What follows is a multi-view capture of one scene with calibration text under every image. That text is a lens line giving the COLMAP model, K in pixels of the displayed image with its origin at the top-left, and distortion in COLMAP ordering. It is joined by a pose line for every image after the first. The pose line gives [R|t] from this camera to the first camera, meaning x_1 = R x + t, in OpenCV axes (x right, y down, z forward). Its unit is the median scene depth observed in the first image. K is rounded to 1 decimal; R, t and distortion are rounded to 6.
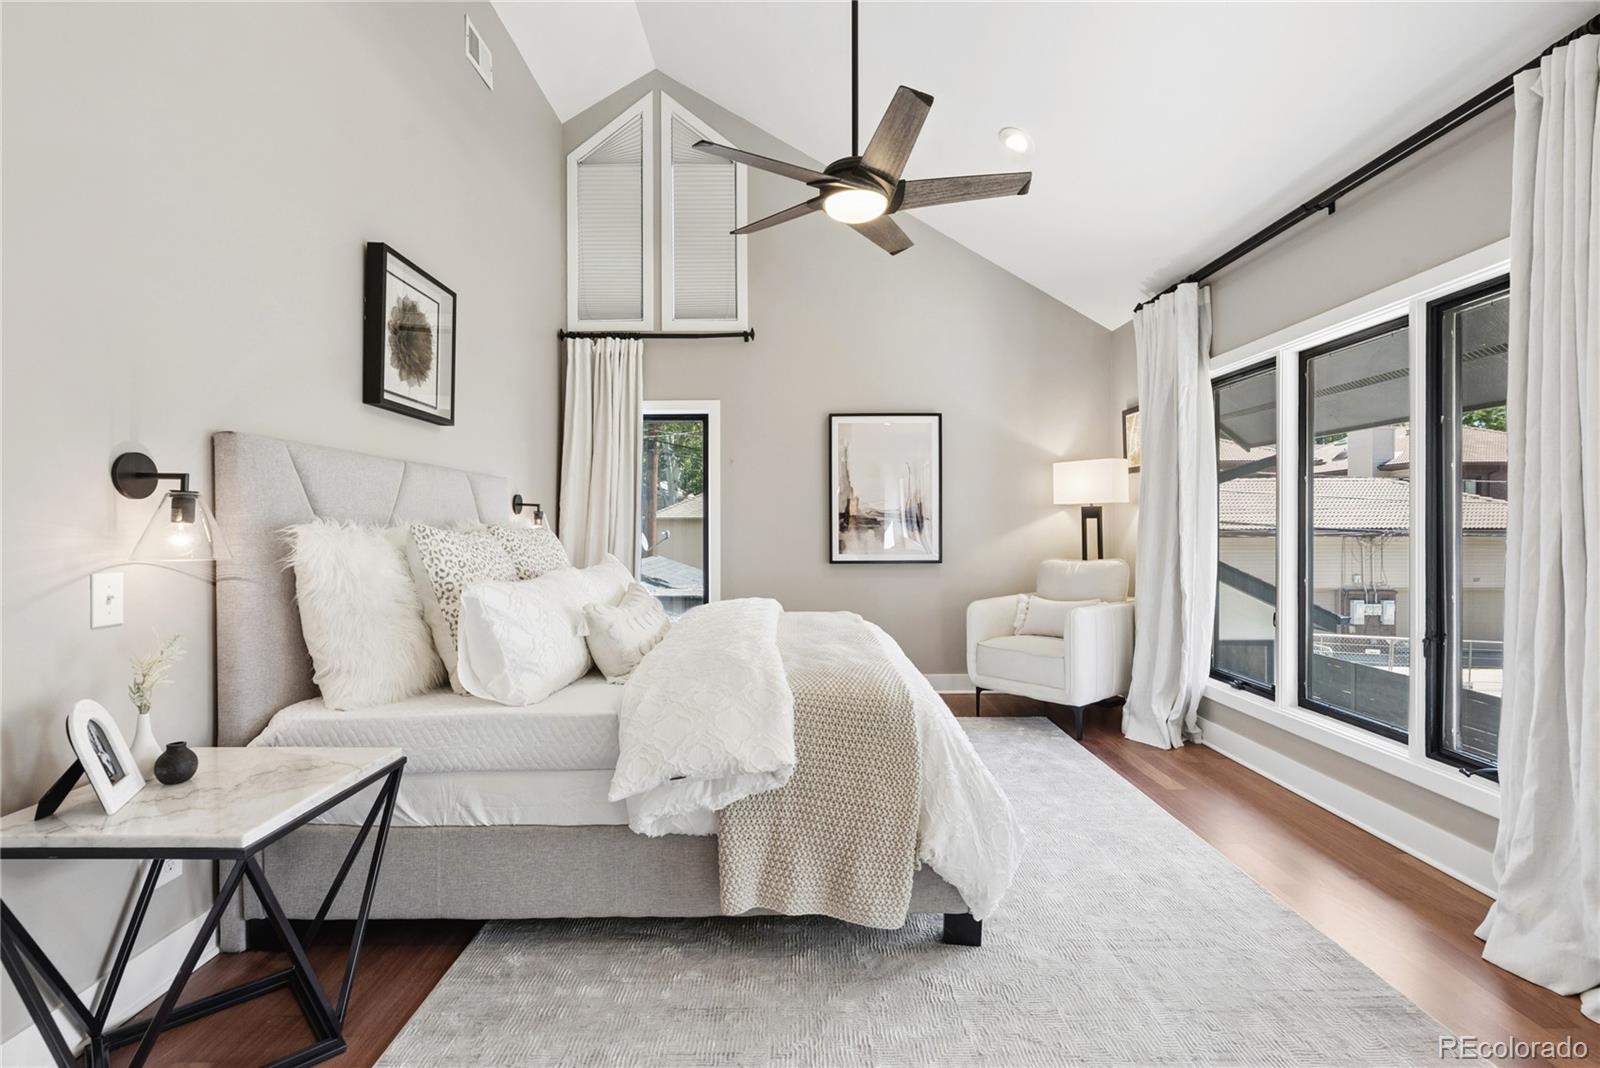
lens RADIAL K [[730.0, 0, 797.1], [0, 730.0, 531.9], [0, 0, 1]] dist [0.002676, -0.002685]
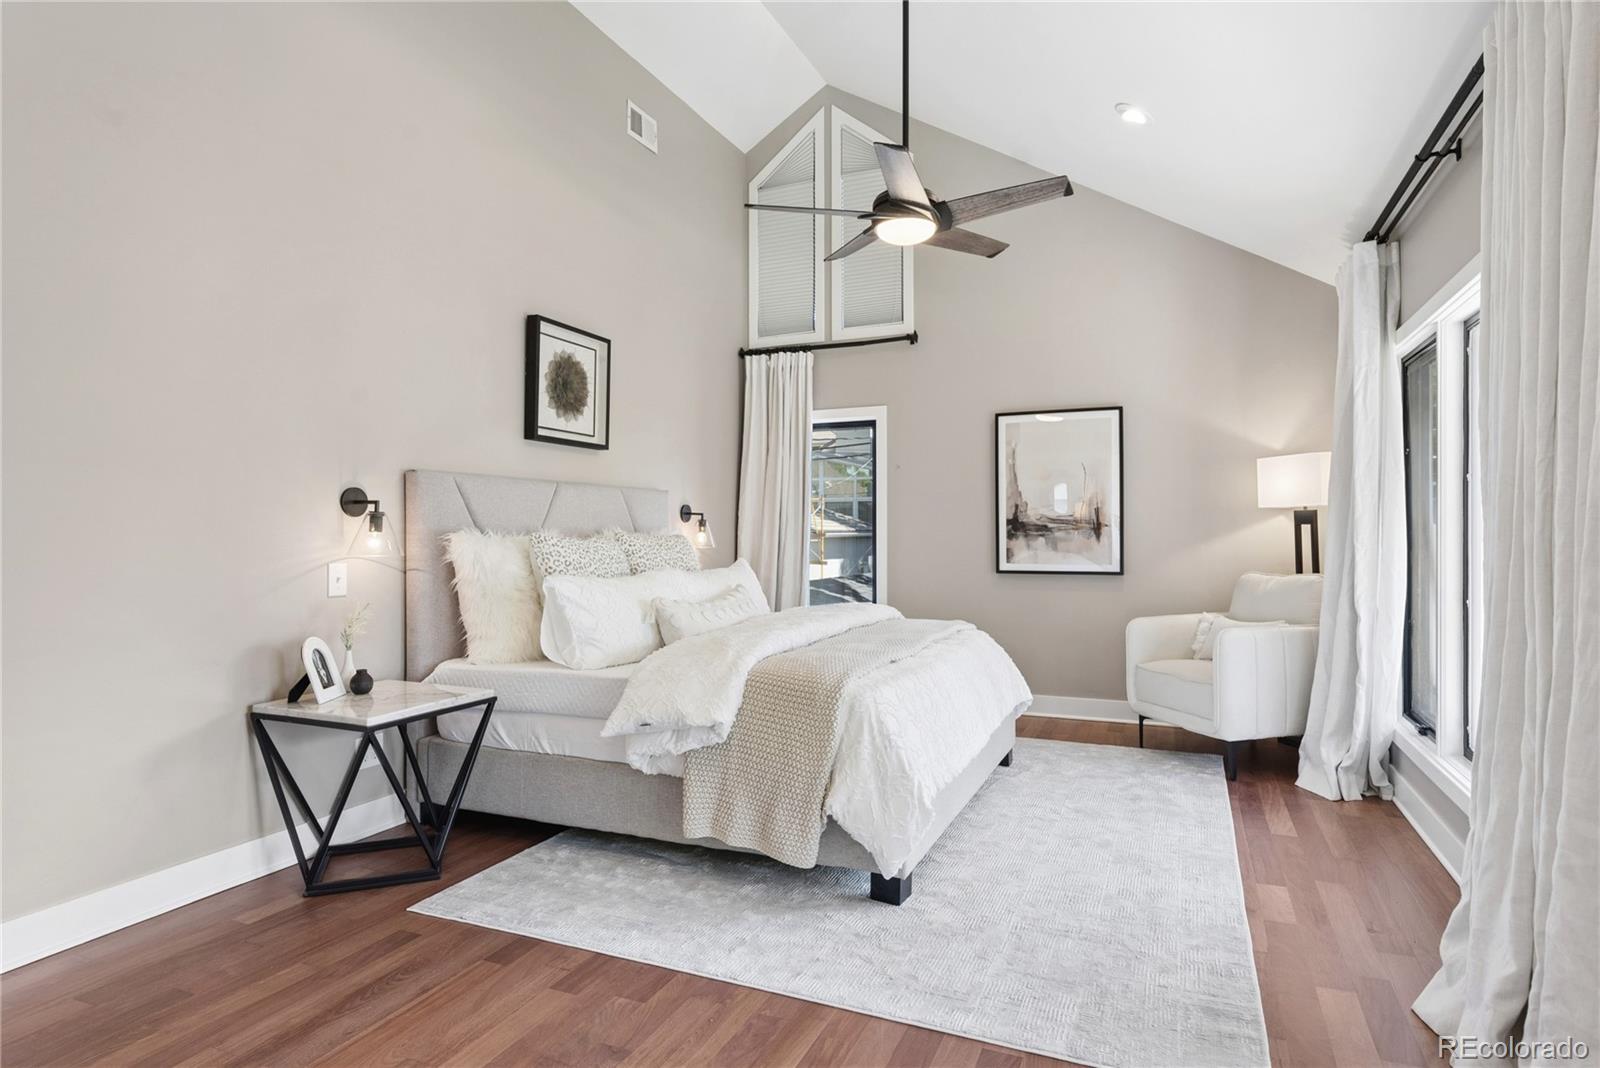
lens RADIAL K [[865.5, 0, 805.4], [0, 865.5, 532.4], [0, 0, 1]] dist [0.002932, 0.000214]
pose [[0.917801, 0.001259, -0.397038, 0.447684], [-0.003829, 0.999977, -0.005680, -0.002674], [0.397021, 0.006734, 0.917785, -0.202757]]
